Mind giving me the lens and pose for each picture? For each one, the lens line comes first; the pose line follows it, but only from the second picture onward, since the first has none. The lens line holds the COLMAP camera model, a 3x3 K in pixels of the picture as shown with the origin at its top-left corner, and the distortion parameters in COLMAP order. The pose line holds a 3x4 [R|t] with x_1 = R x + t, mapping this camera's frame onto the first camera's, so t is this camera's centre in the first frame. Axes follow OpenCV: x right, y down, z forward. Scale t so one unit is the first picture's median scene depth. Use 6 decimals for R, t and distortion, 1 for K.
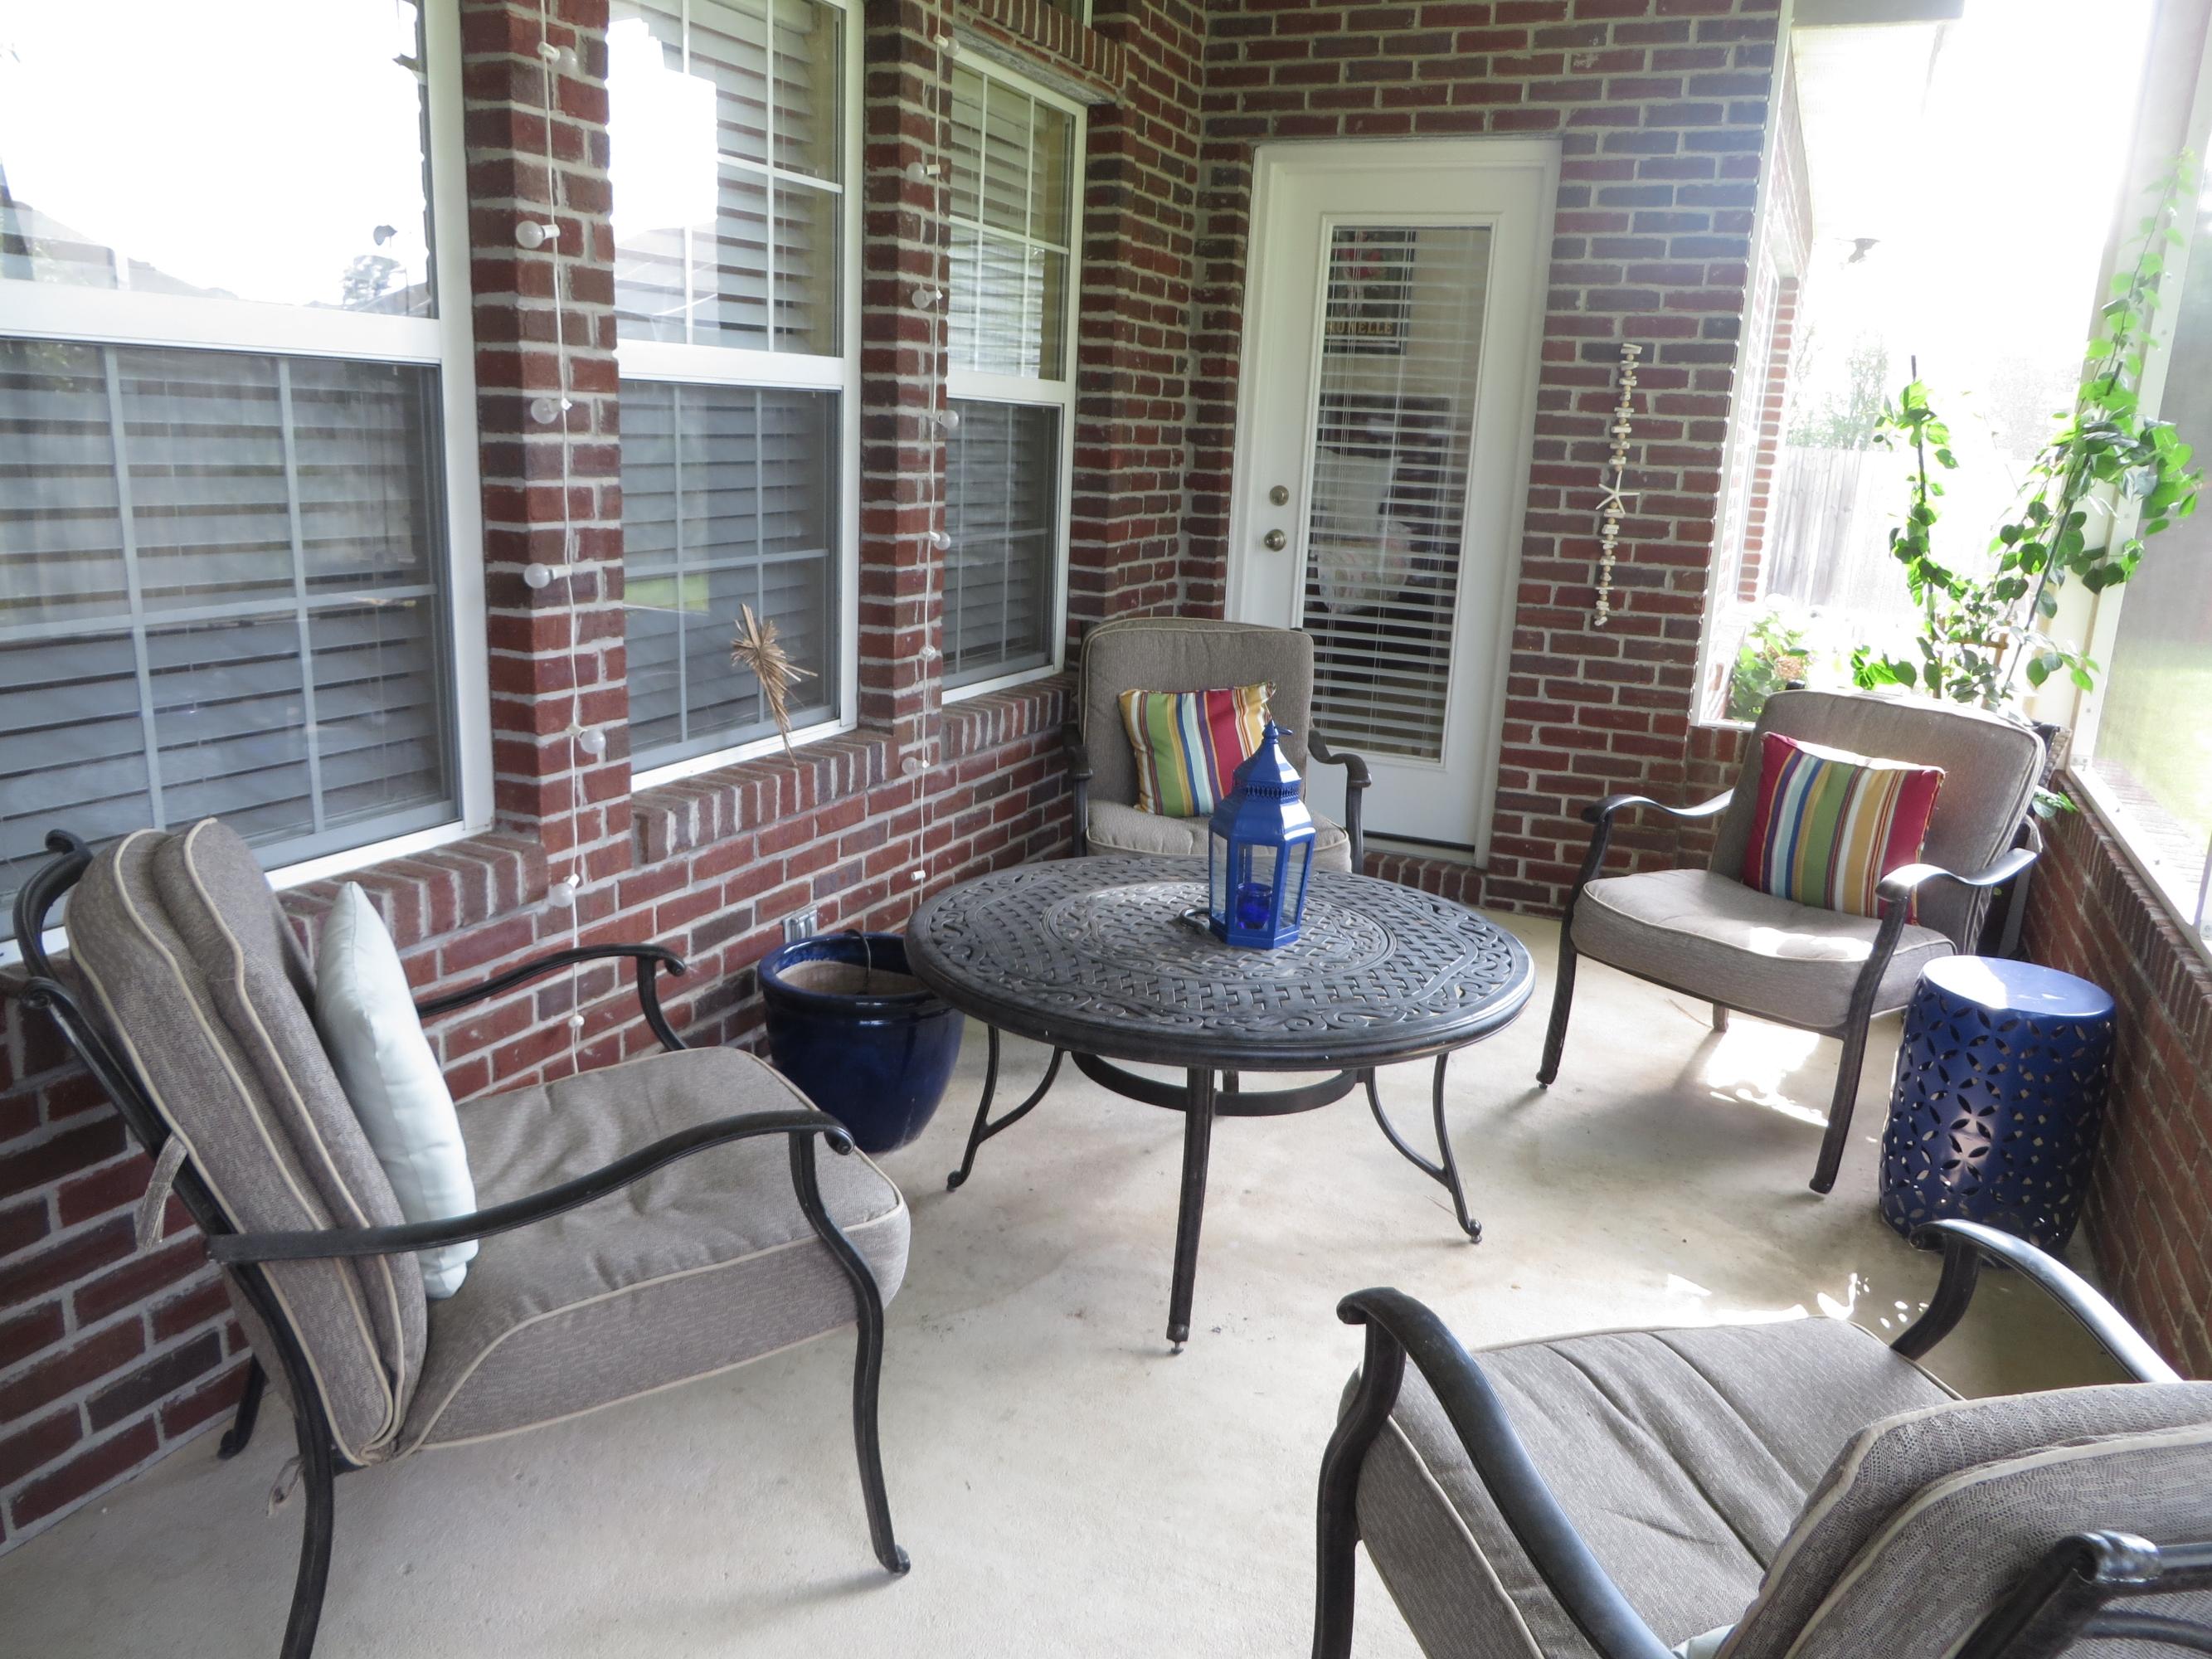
lens RADIAL K [[1659.9, 0, 1114.9], [0, 1659.9, 838.4], [0, 0, 1]] dist [-0.013357, 0.015305]
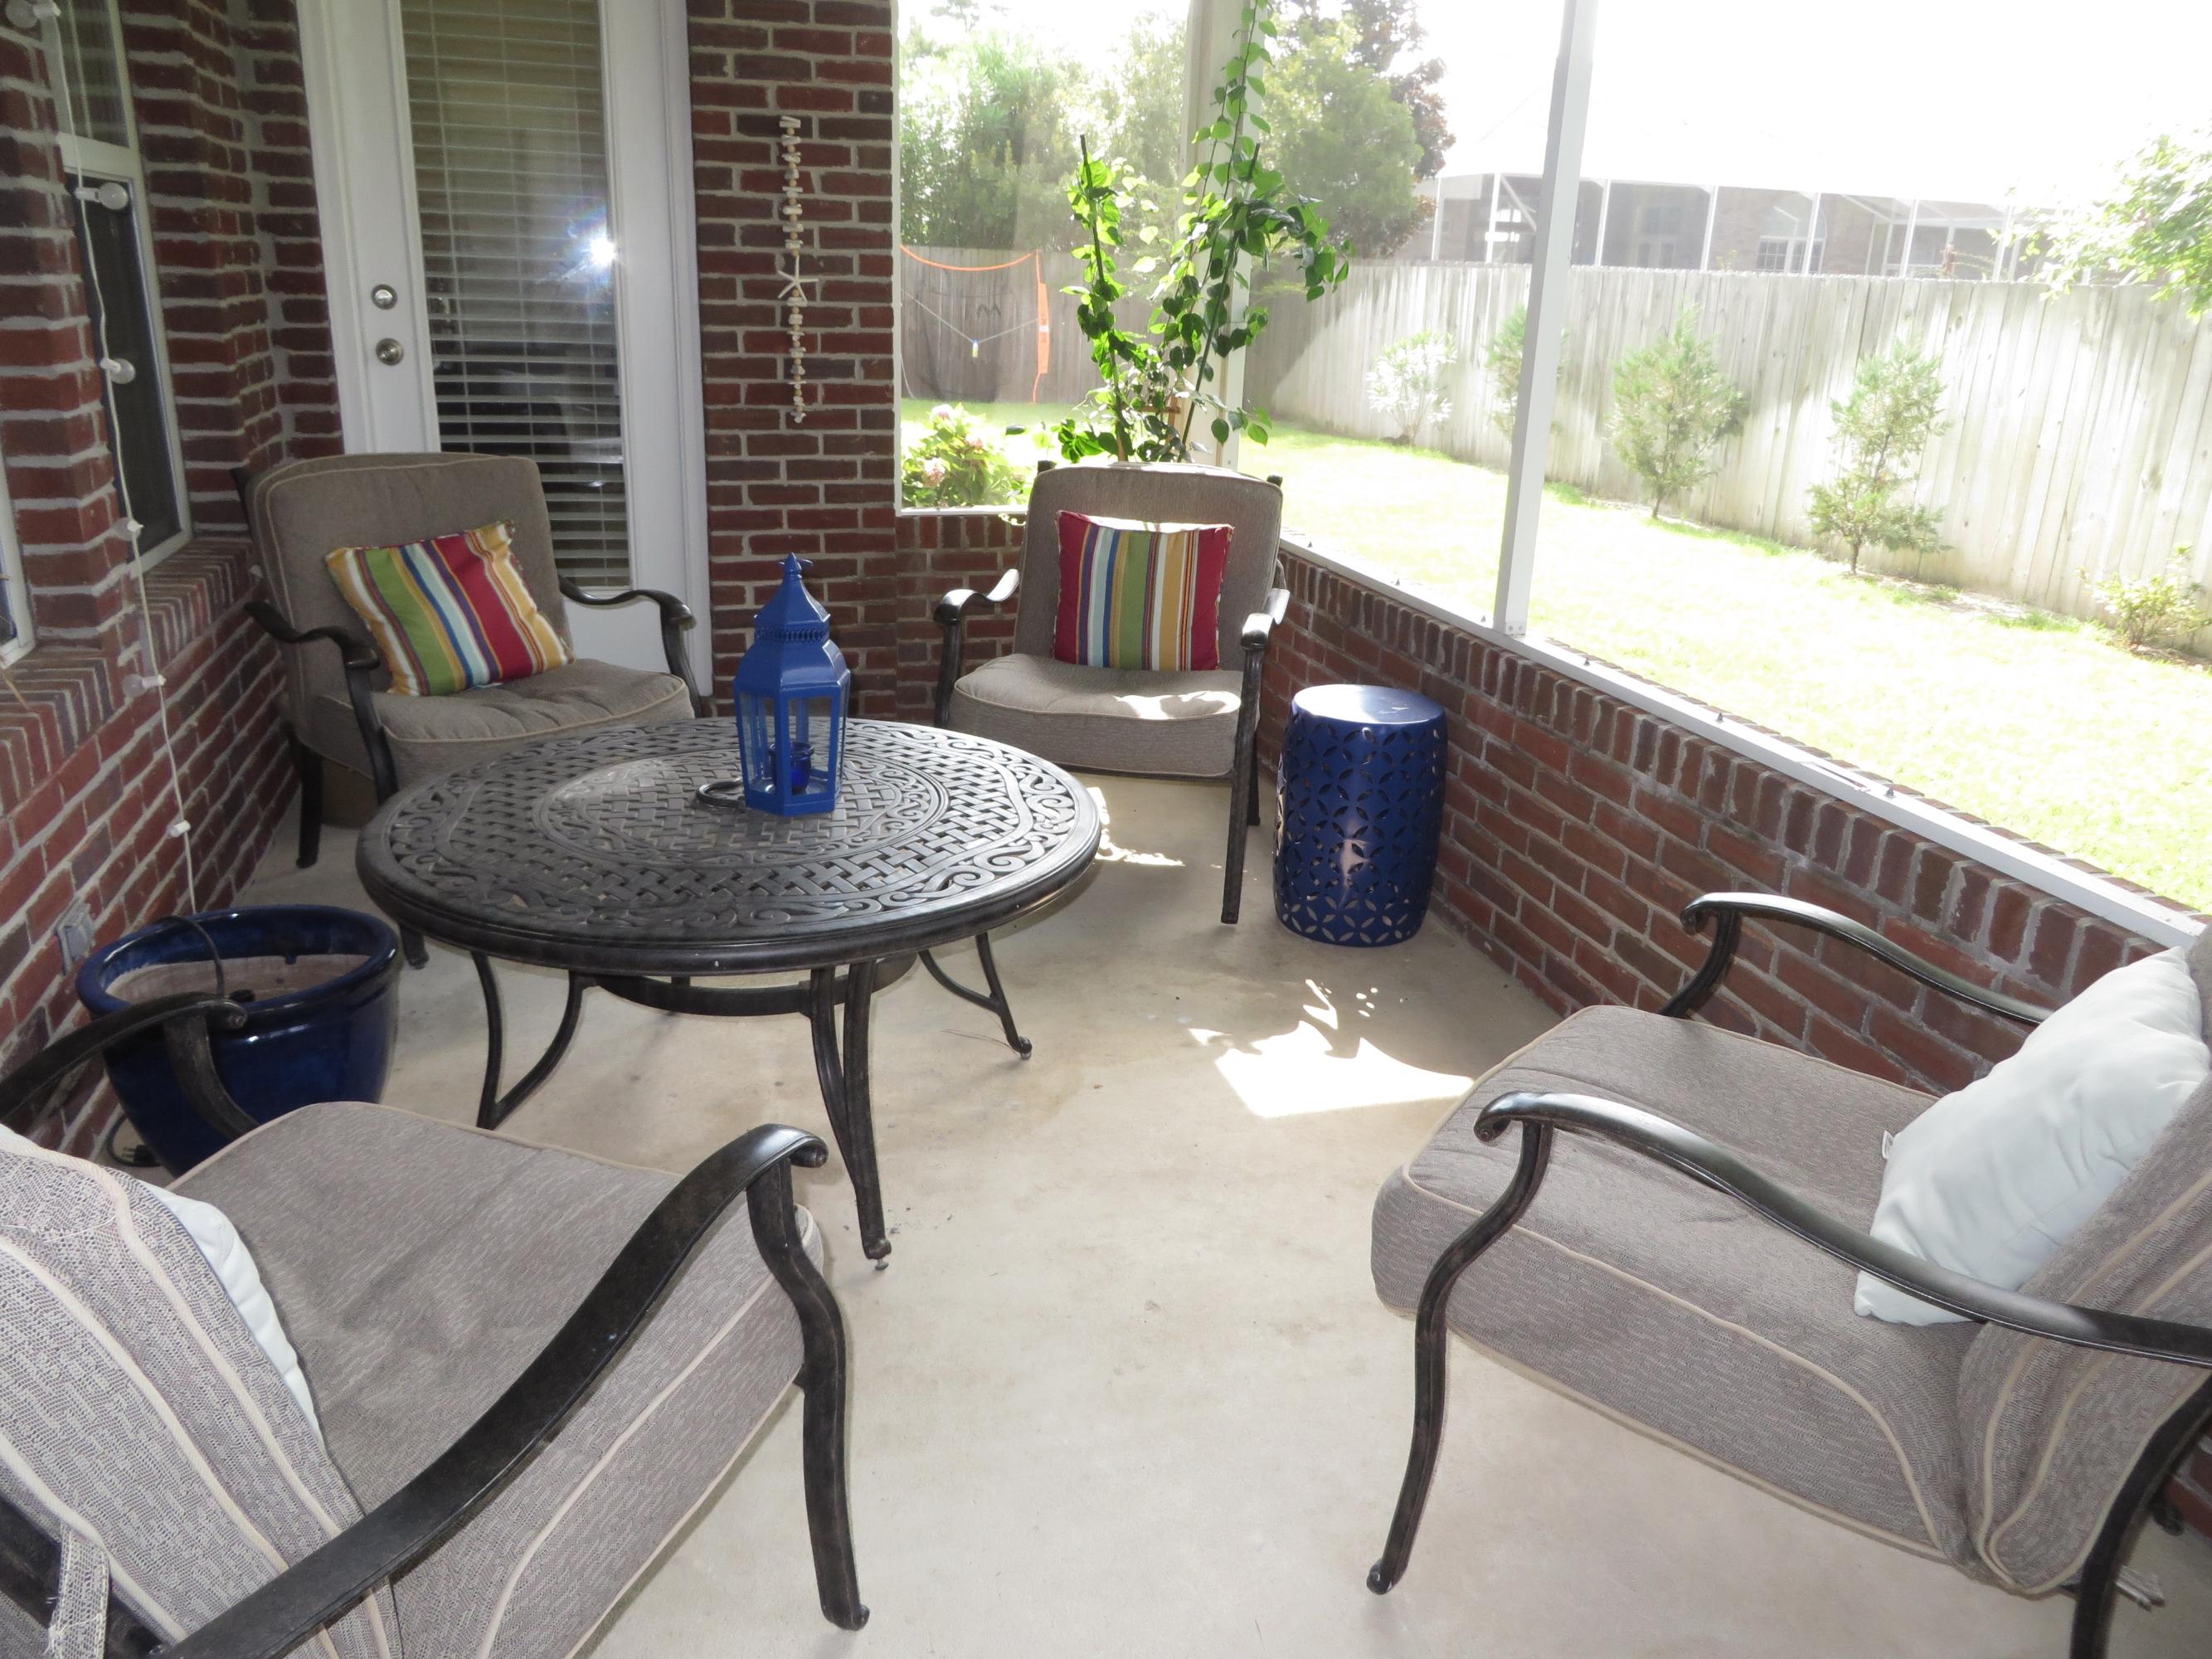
lens RADIAL K [[1659.9, 0, 1114.9], [0, 1659.9, 838.4], [0, 0, 1]] dist [-0.013357, 0.015305]
pose [[0.779256, -0.225681, 0.584661, -0.185976], [0.157049, 0.973465, 0.166440, -0.025709], [-0.606709, -0.037879, 0.794021, 0.121143]]
